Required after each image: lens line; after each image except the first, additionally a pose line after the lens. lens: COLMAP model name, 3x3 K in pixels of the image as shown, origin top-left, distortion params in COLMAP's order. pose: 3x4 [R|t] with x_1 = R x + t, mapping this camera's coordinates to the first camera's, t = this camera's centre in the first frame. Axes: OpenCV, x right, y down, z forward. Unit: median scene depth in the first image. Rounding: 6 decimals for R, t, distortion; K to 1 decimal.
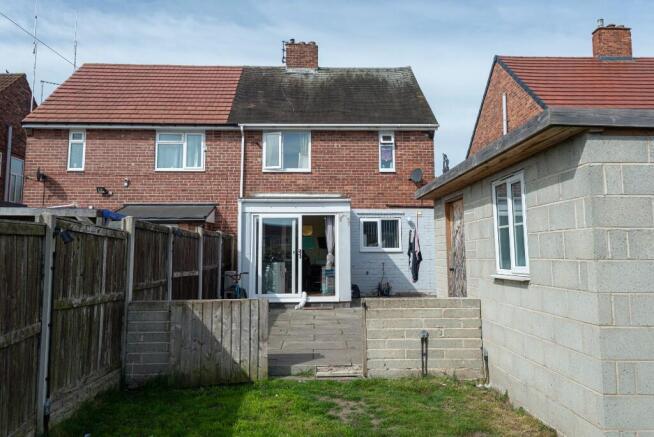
lens RADIAL K [[524.6, 0, 327.0], [0, 524.6, 218.5], [0, 0, 1]] dist [0.002858, 0.001937]
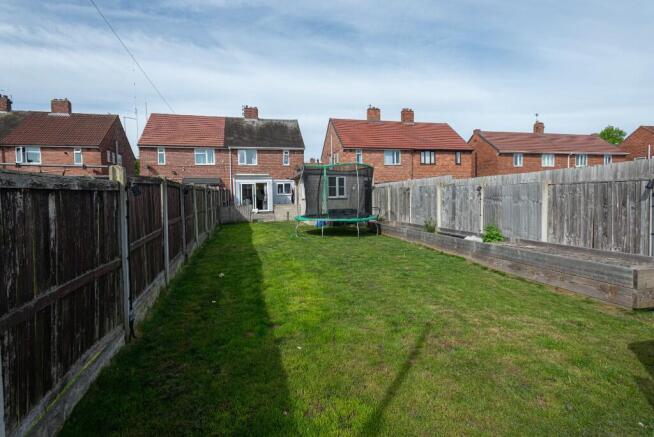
lens RADIAL K [[323.9, 0, 330.4], [0, 323.9, 204.9], [0, 0, 1]] dist [0.030760, -0.012041]
pose [[0.977481, -0.017320, 0.210313, -0.017617], [-0.000829, 0.996303, 0.085899, -0.031466], [-0.211024, -0.084139, 0.973853, -0.690064]]
